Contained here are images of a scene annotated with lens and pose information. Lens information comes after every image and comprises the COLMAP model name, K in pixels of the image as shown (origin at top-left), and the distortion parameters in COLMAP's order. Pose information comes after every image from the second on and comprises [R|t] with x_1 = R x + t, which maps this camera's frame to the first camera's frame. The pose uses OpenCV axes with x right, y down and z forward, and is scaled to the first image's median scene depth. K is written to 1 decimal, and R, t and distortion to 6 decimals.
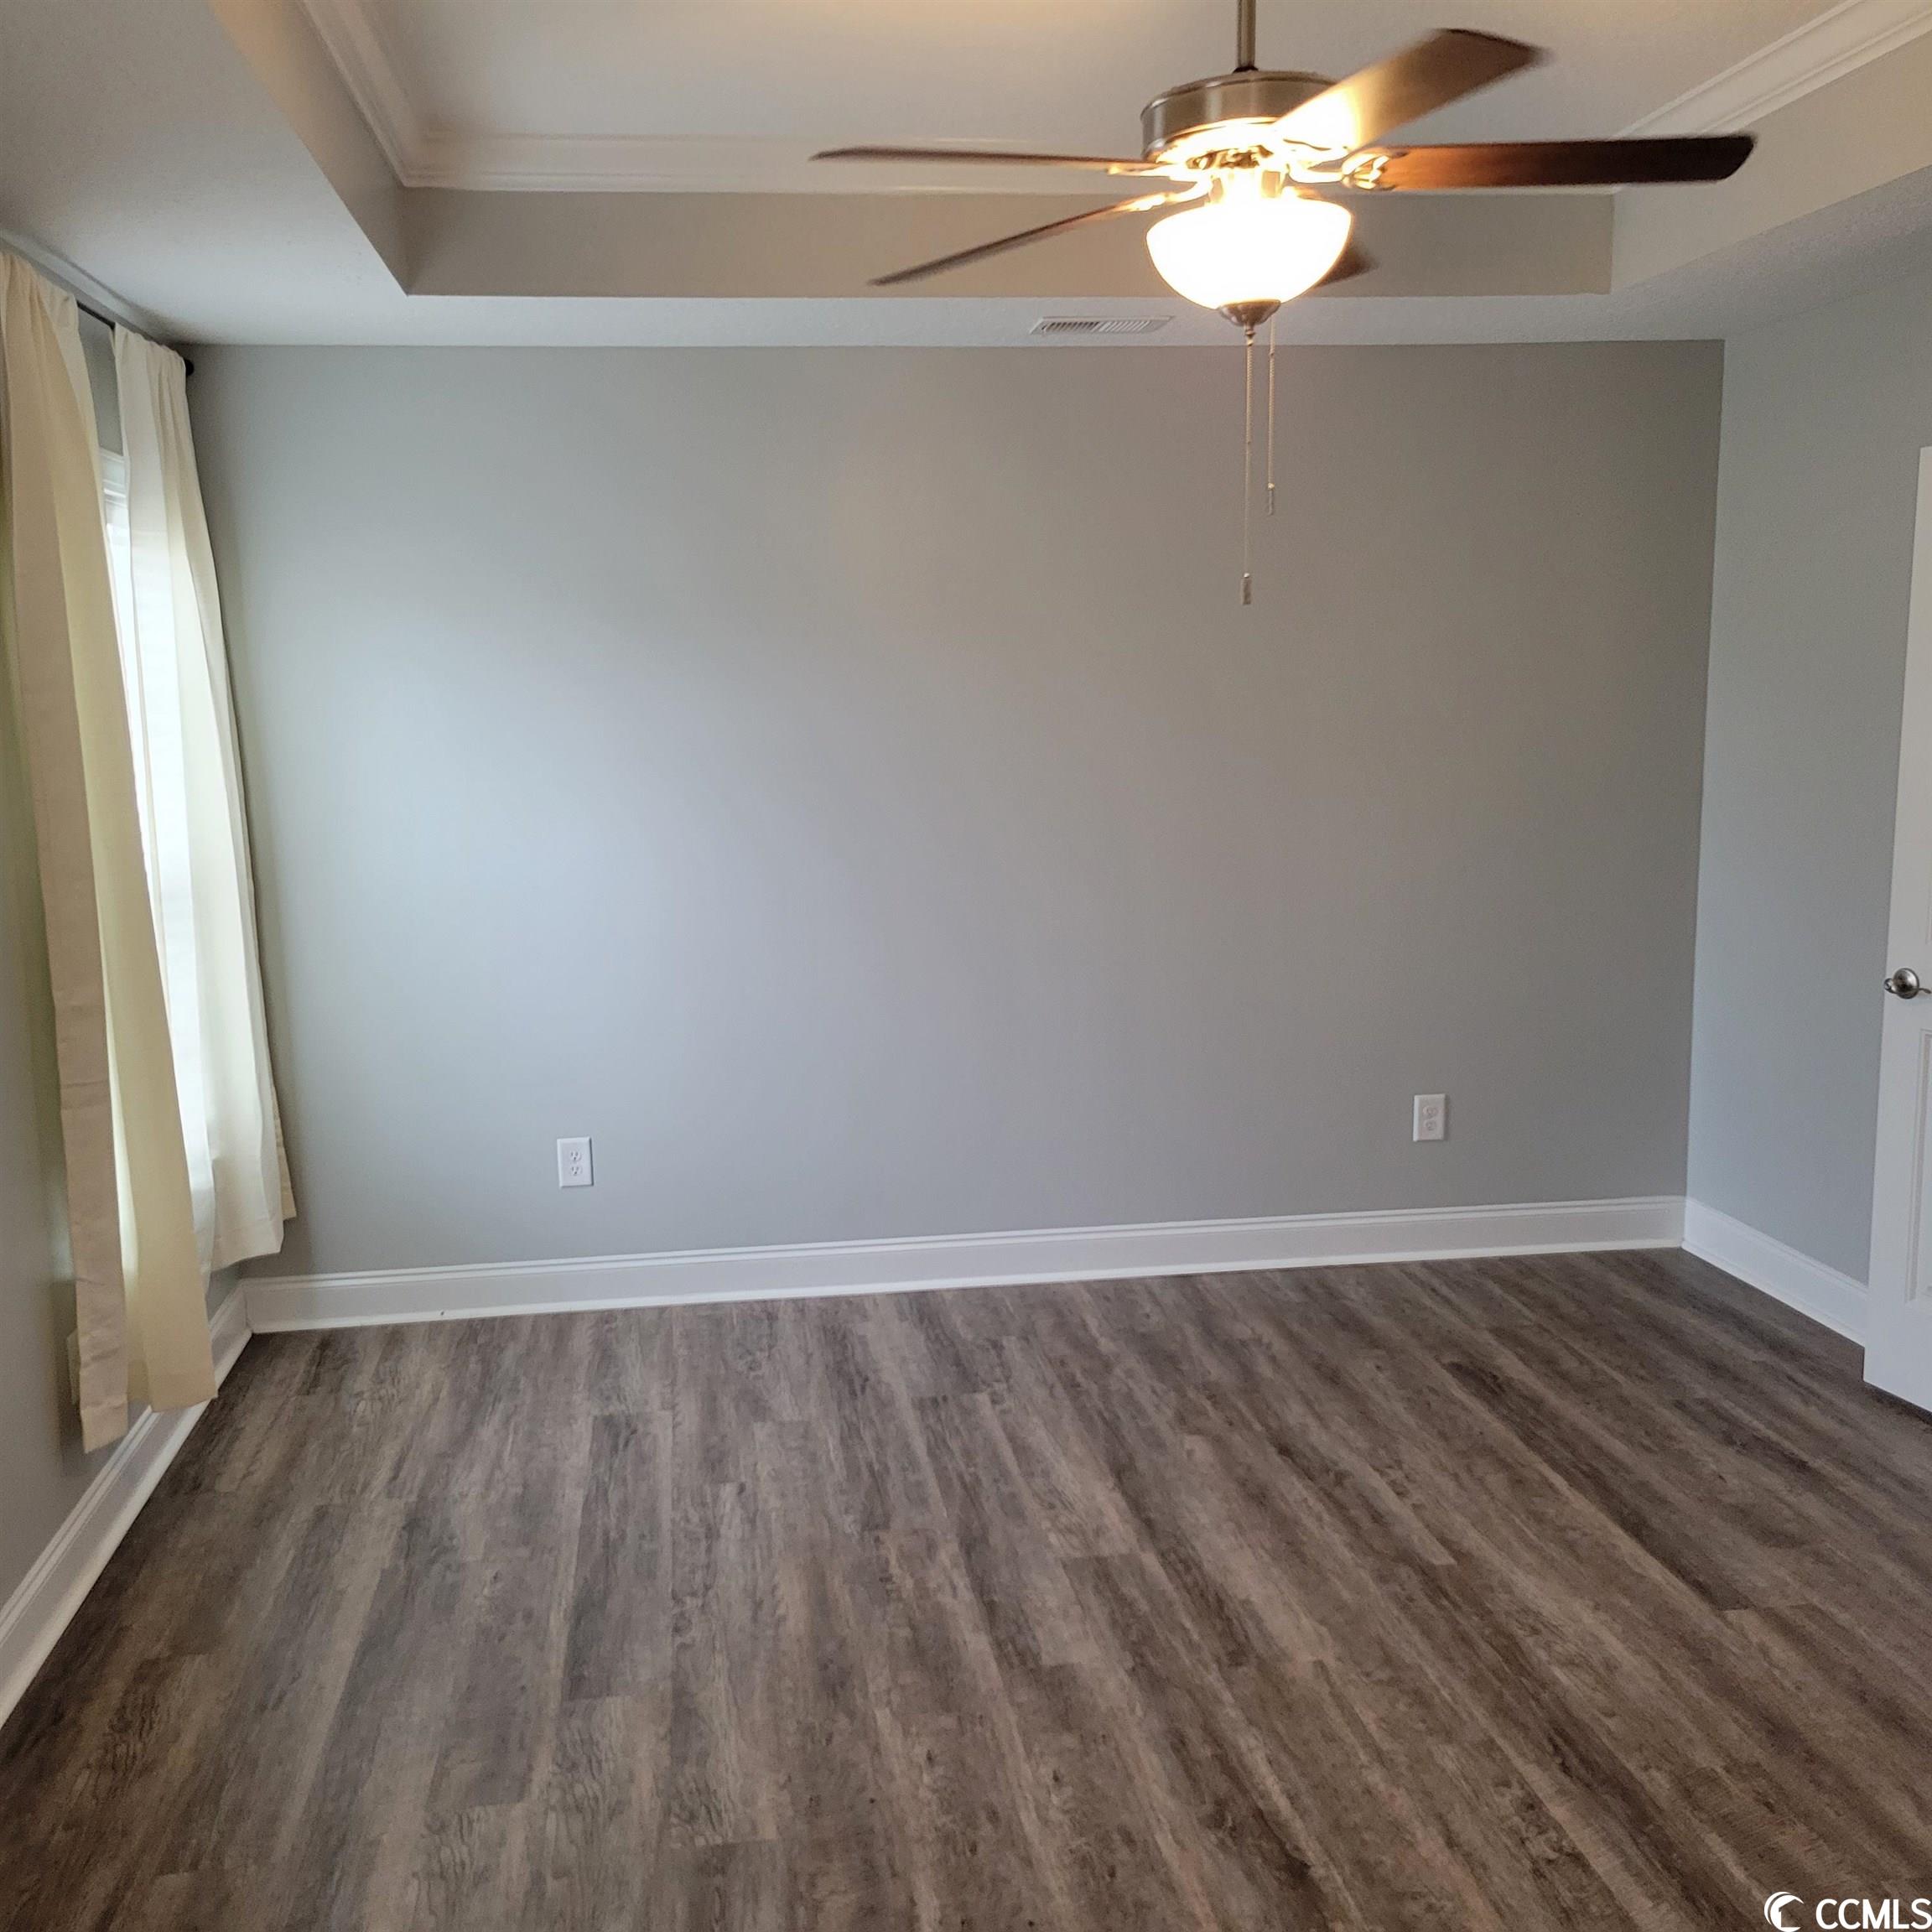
lens RADIAL K [[1926.9, 0, 914.8], [0, 1926.9, 975.3], [0, 0, 1]] dist [0.043042, -0.041280]
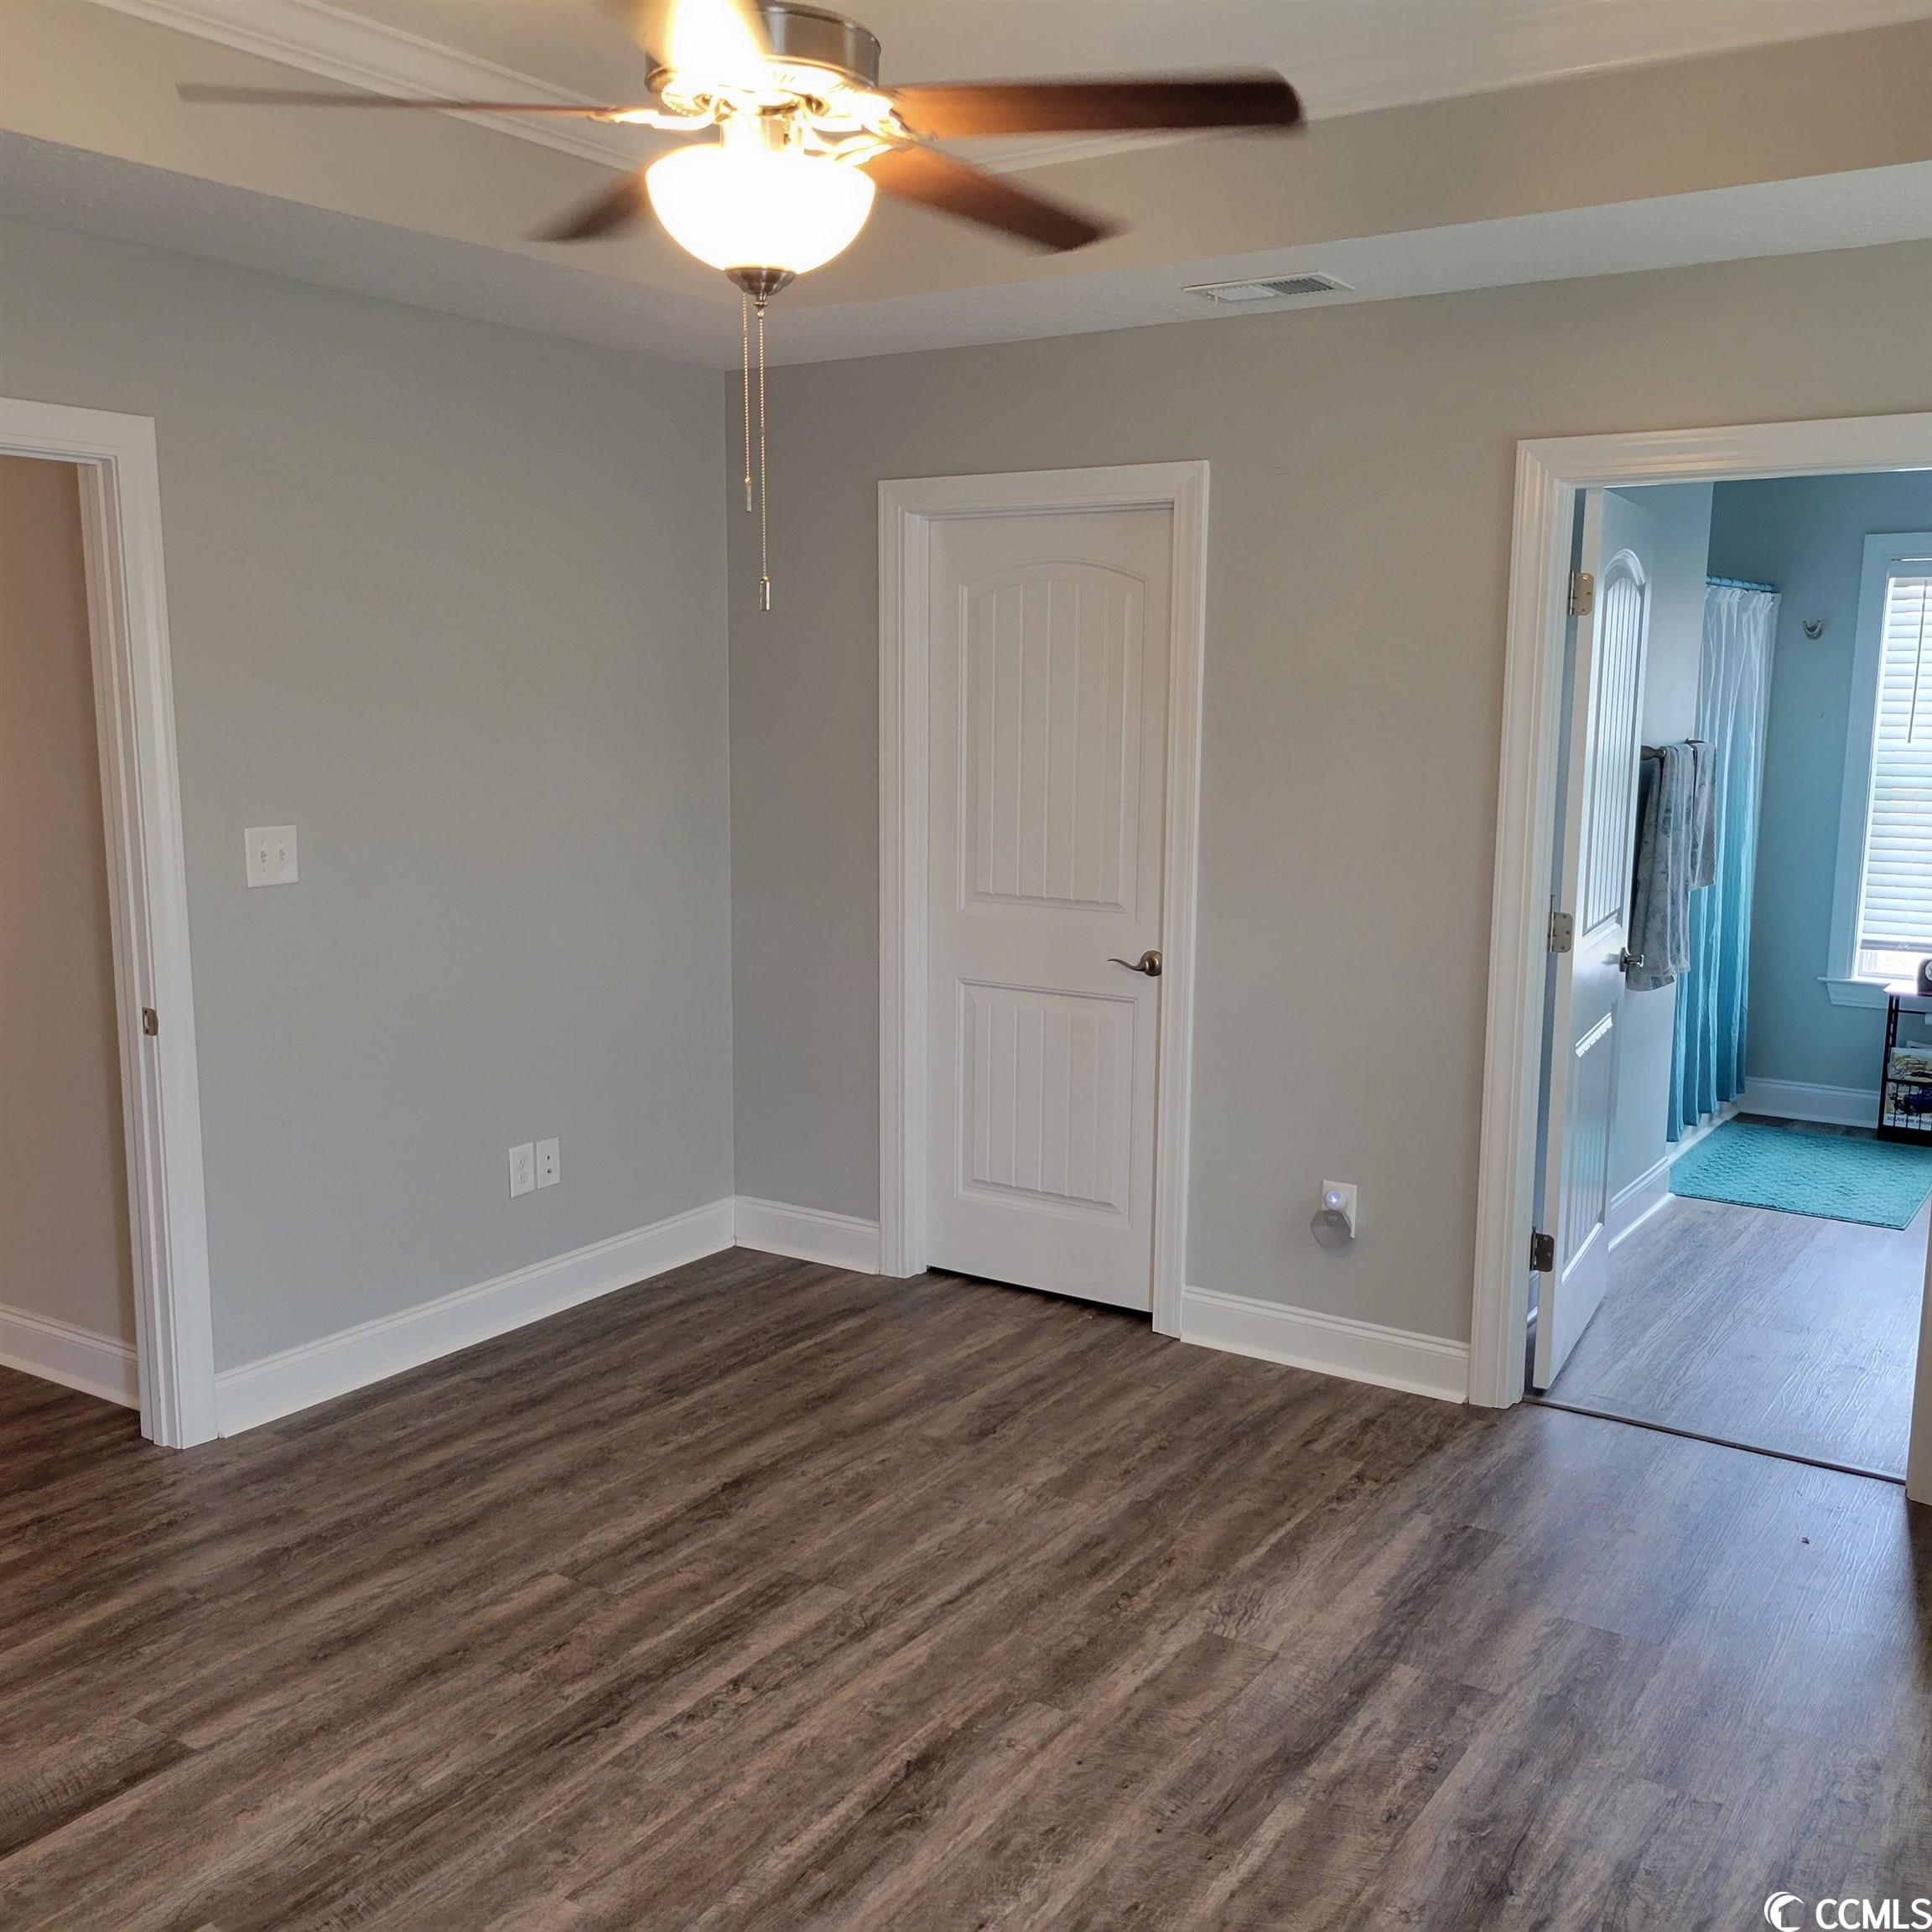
lens RADIAL K [[1926.9, 0, 914.8], [0, 1926.9, 975.3], [0, 0, 1]] dist [0.043042, -0.041280]
pose [[-0.750784, -0.084392, 0.655135, -0.453158], [0.115046, 0.959940, 0.255498, -0.239354], [-0.650452, 0.267194, -0.710999, 1.534299]]
